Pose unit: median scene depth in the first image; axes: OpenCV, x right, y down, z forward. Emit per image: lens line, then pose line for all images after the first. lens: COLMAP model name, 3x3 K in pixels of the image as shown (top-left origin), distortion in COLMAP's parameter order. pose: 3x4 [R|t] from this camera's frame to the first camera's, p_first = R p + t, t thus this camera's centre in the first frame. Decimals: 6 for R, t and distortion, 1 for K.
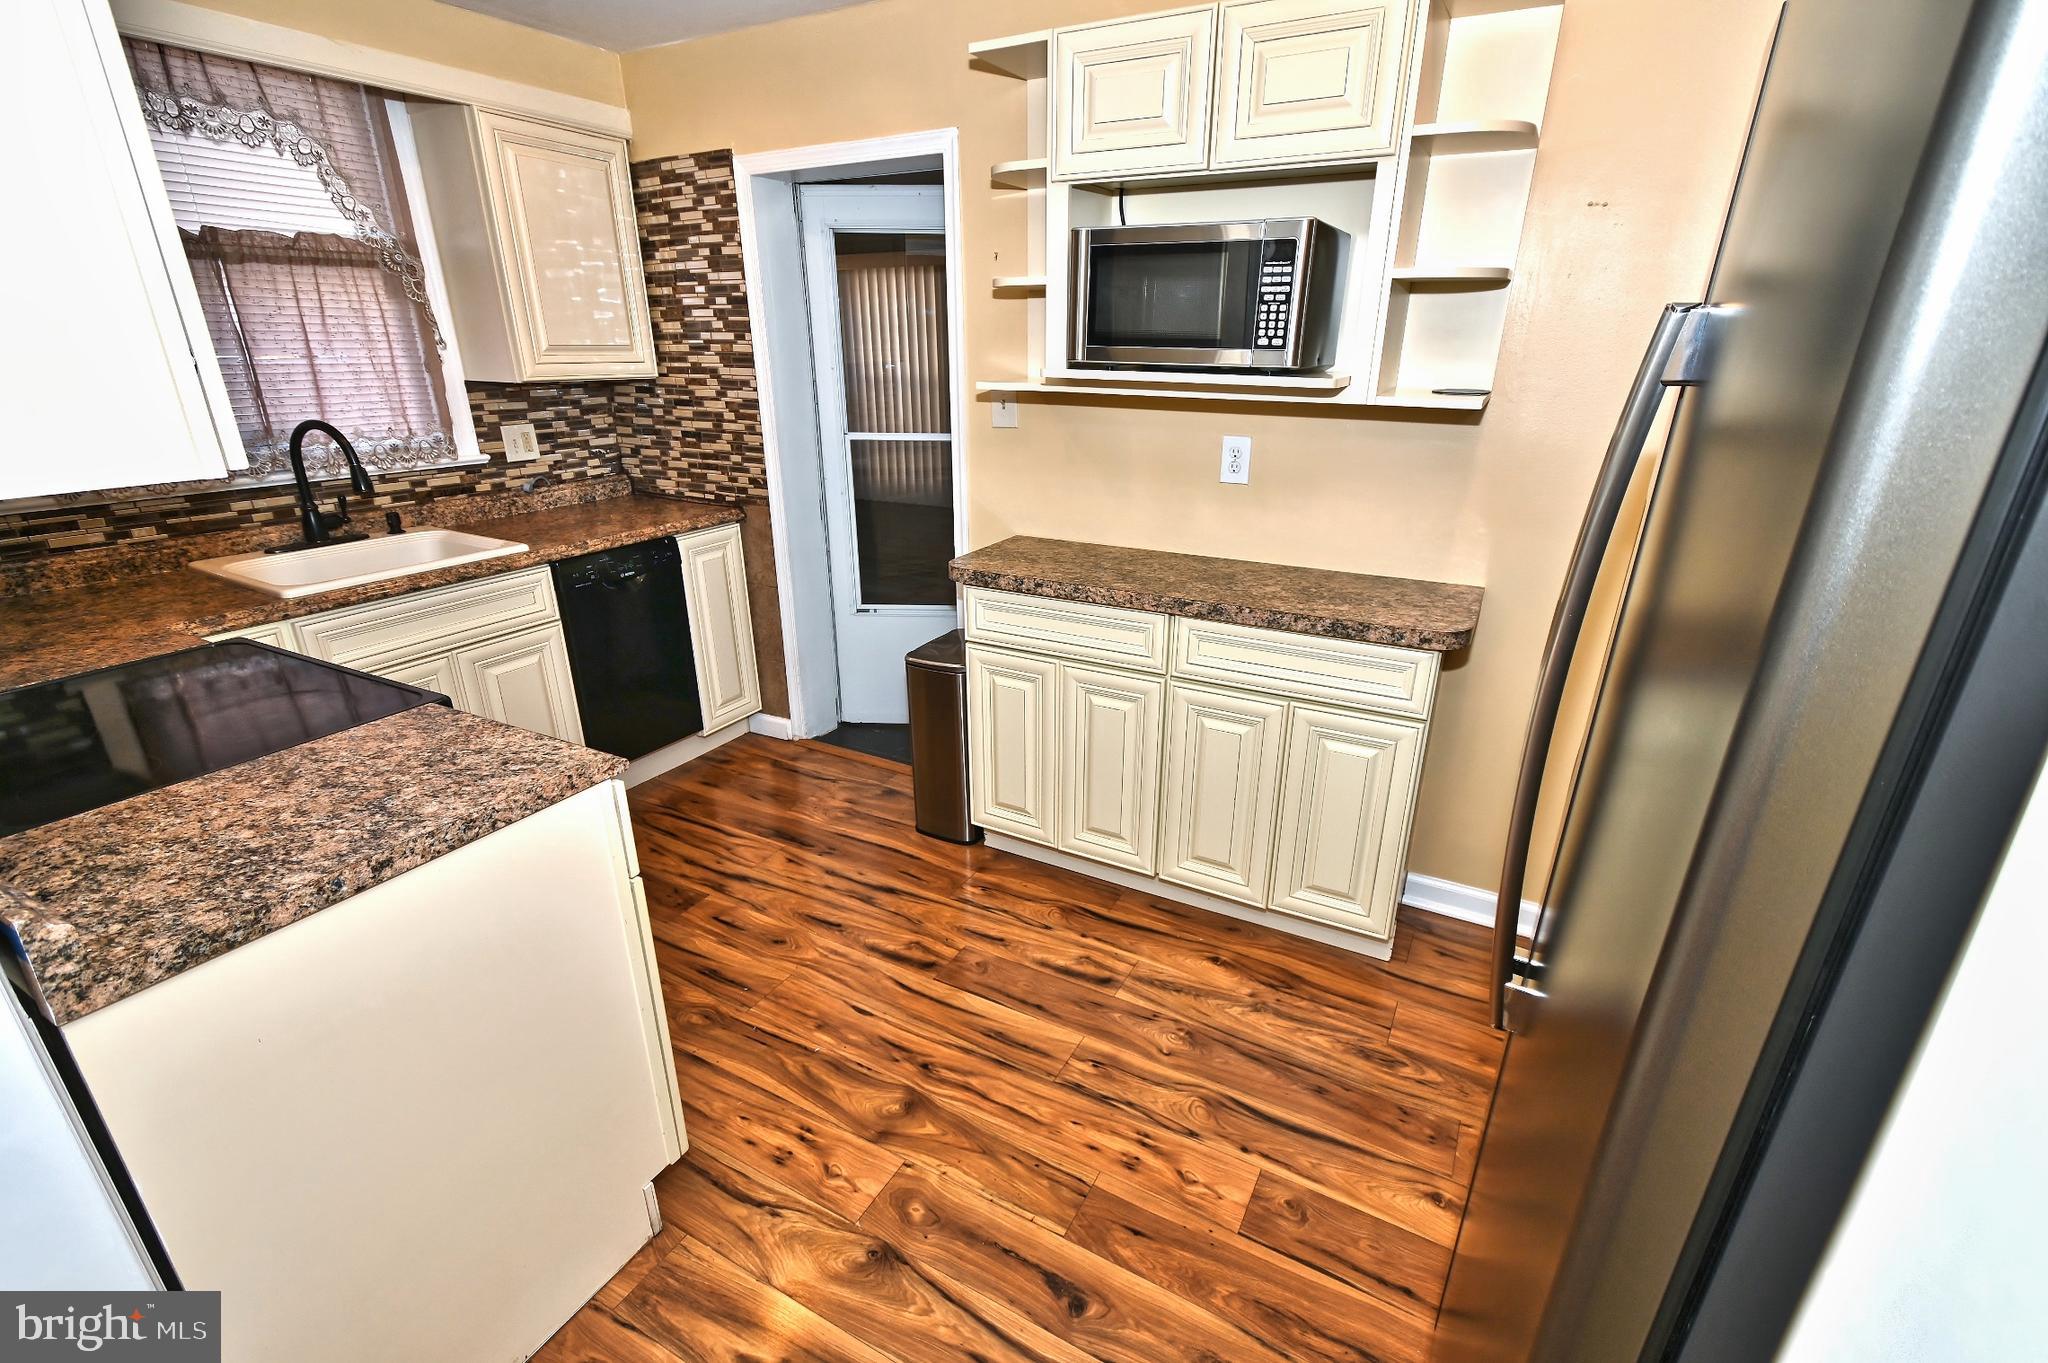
lens RADIAL K [[902.5, 0, 1035.7], [0, 902.5, 691.5], [0, 0, 1]] dist [0.008857, -0.004405]
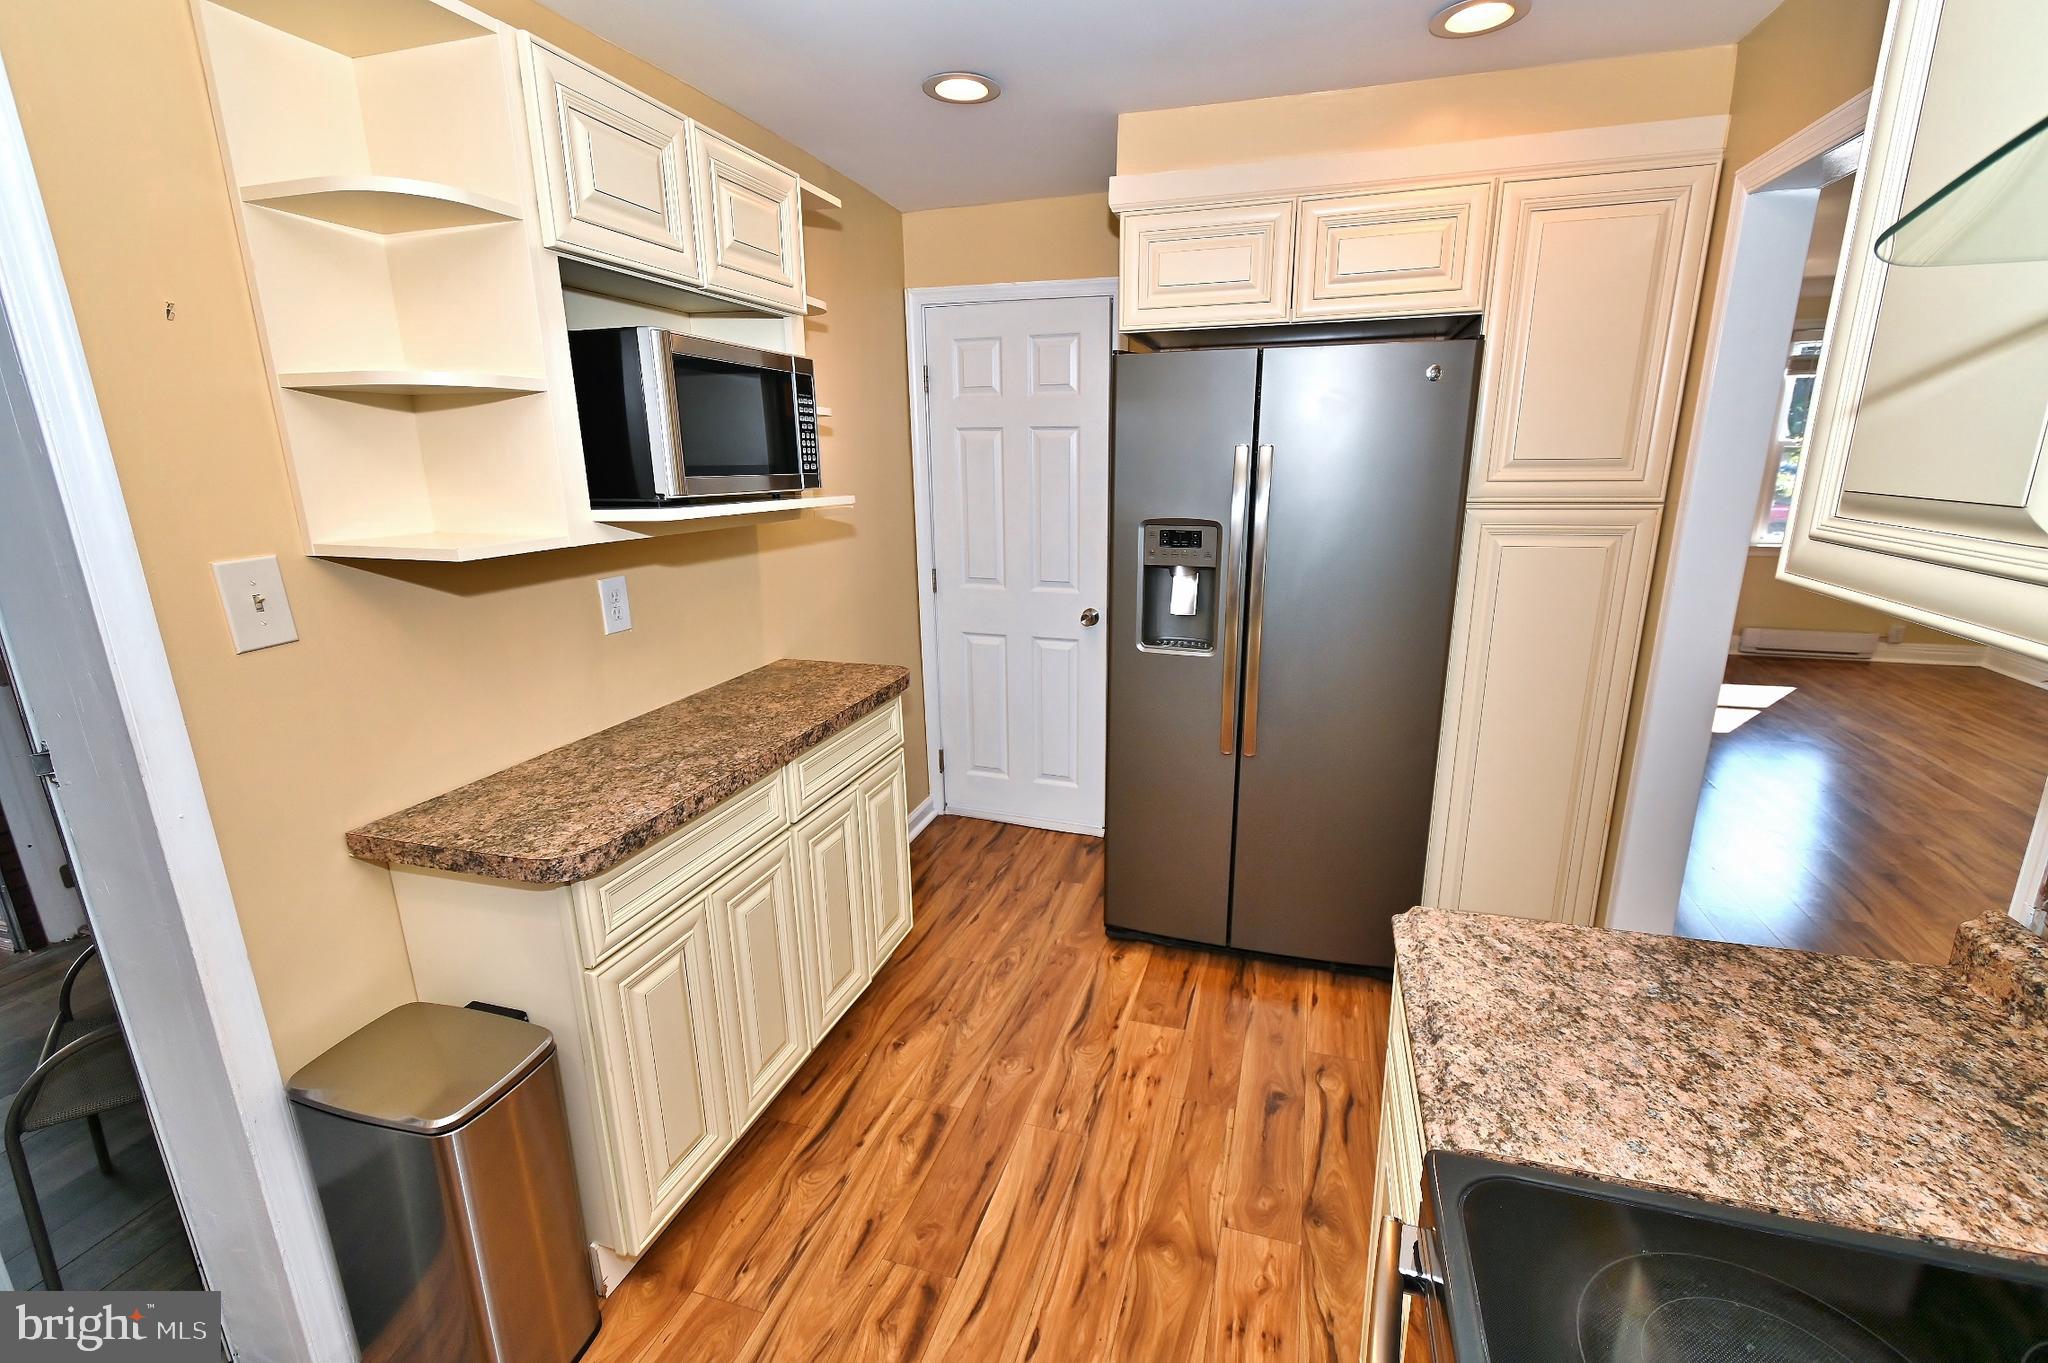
lens RADIAL K [[902.5, 0, 1032.3], [0, 902.5, 693.3], [0, 0, 1]] dist [0.008857, -0.004405]
pose [[-0.199911, -0.253758, 0.946384, -0.742223], [0.367834, 0.875798, 0.312532, -0.335554], [-0.908149, 0.410591, -0.081741, 0.827275]]
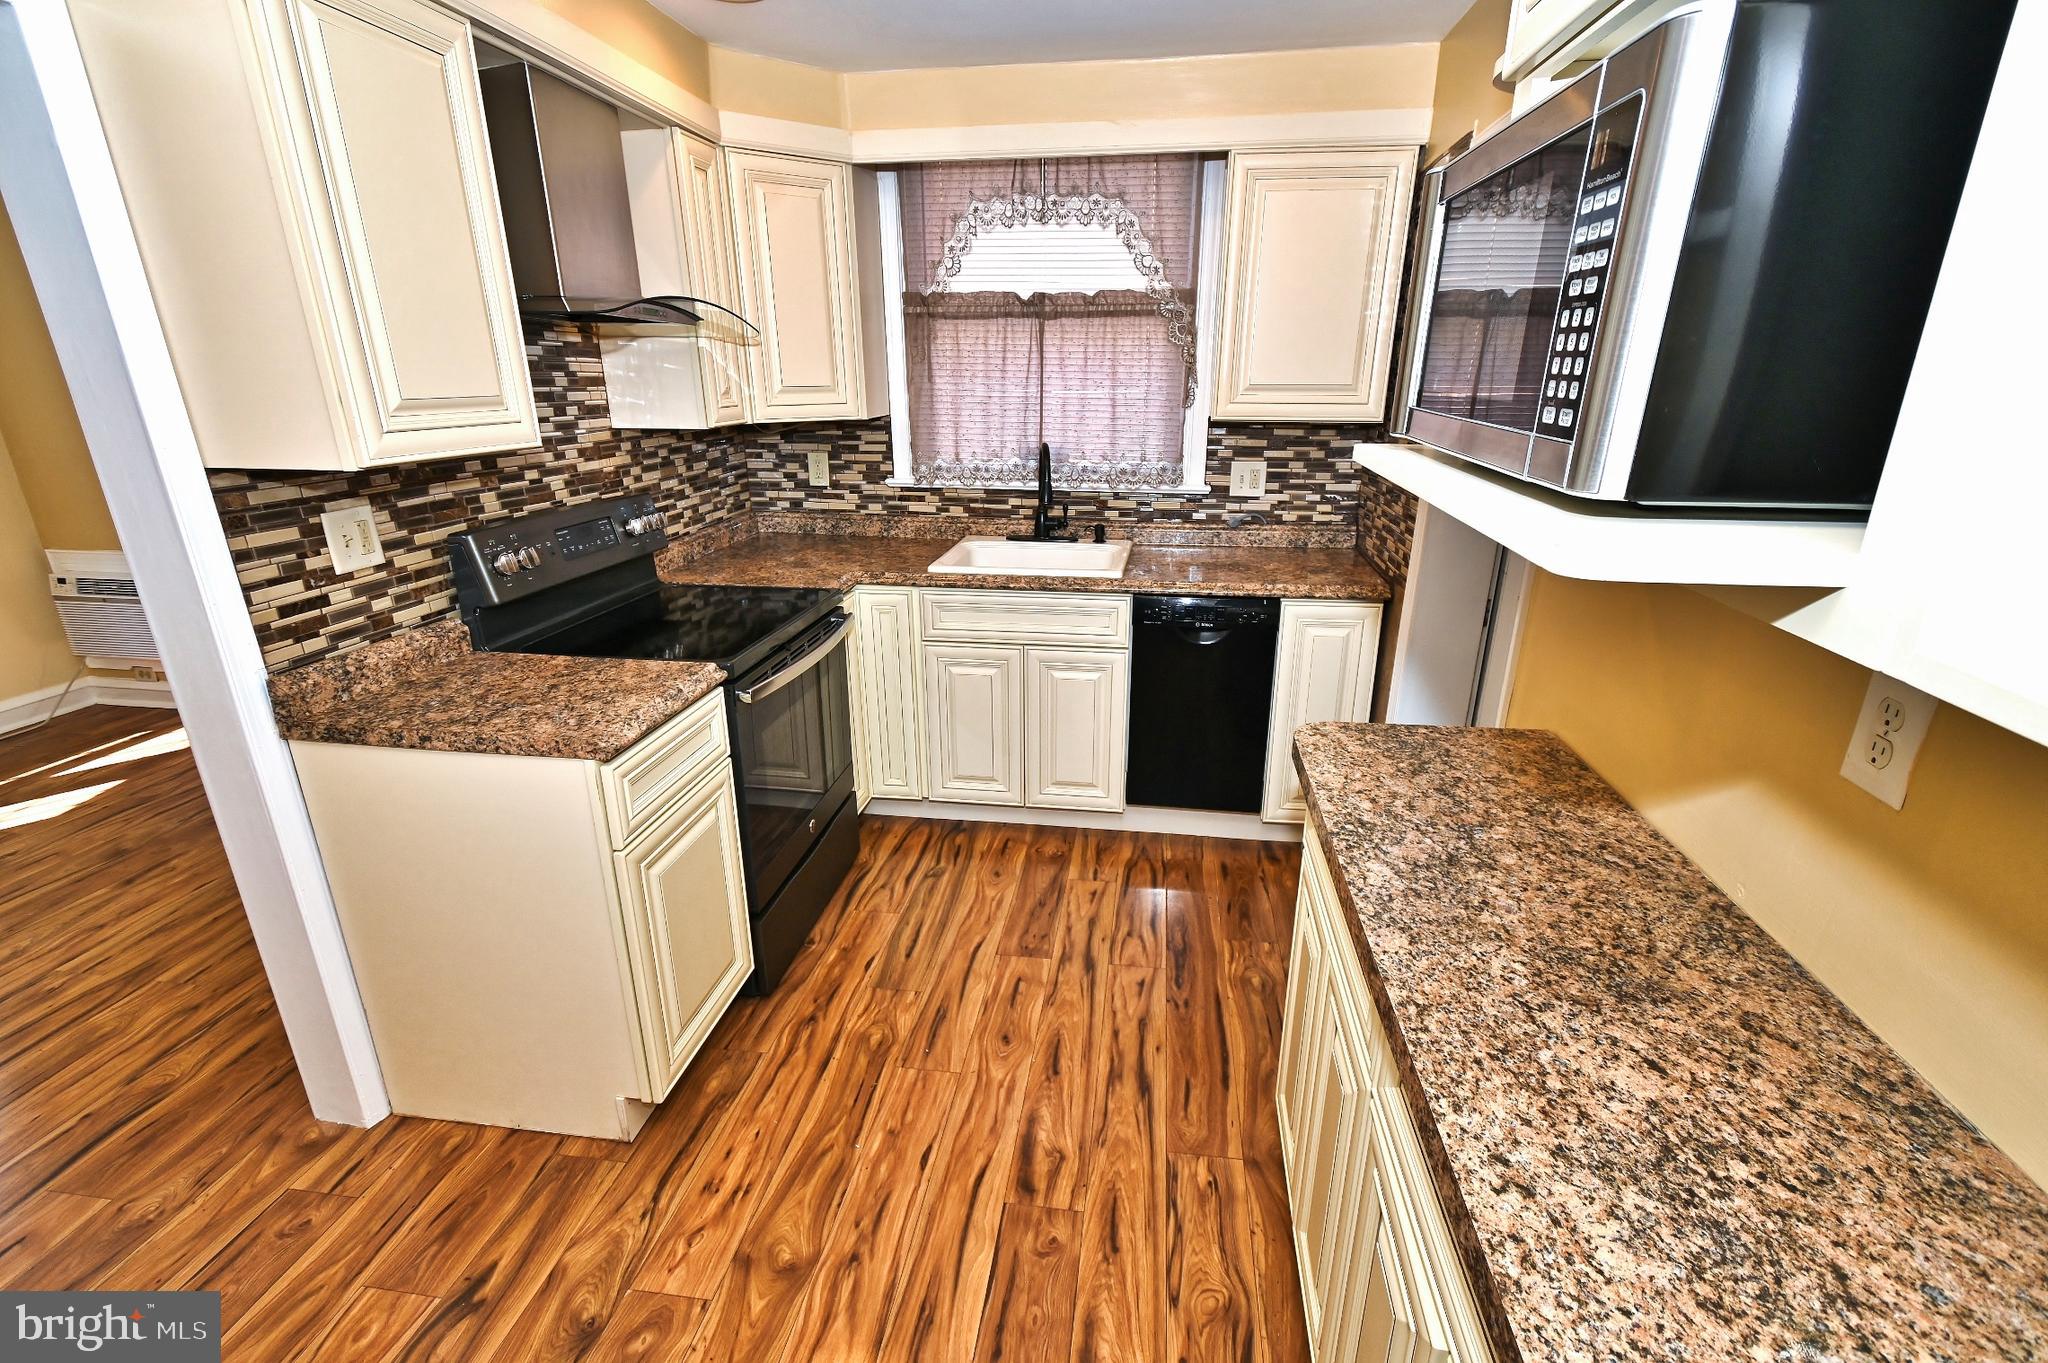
lens RADIAL K [[902.5, 0, 1035.8], [0, 902.5, 694.0], [0, 0, 1]] dist [0.008857, -0.004405]
pose [[0.356613, 0.316418, -0.879037, 0.451958], [-0.339499, 0.920467, 0.193601, -0.248694], [0.870384, 0.229391, 0.435674, 0.604336]]
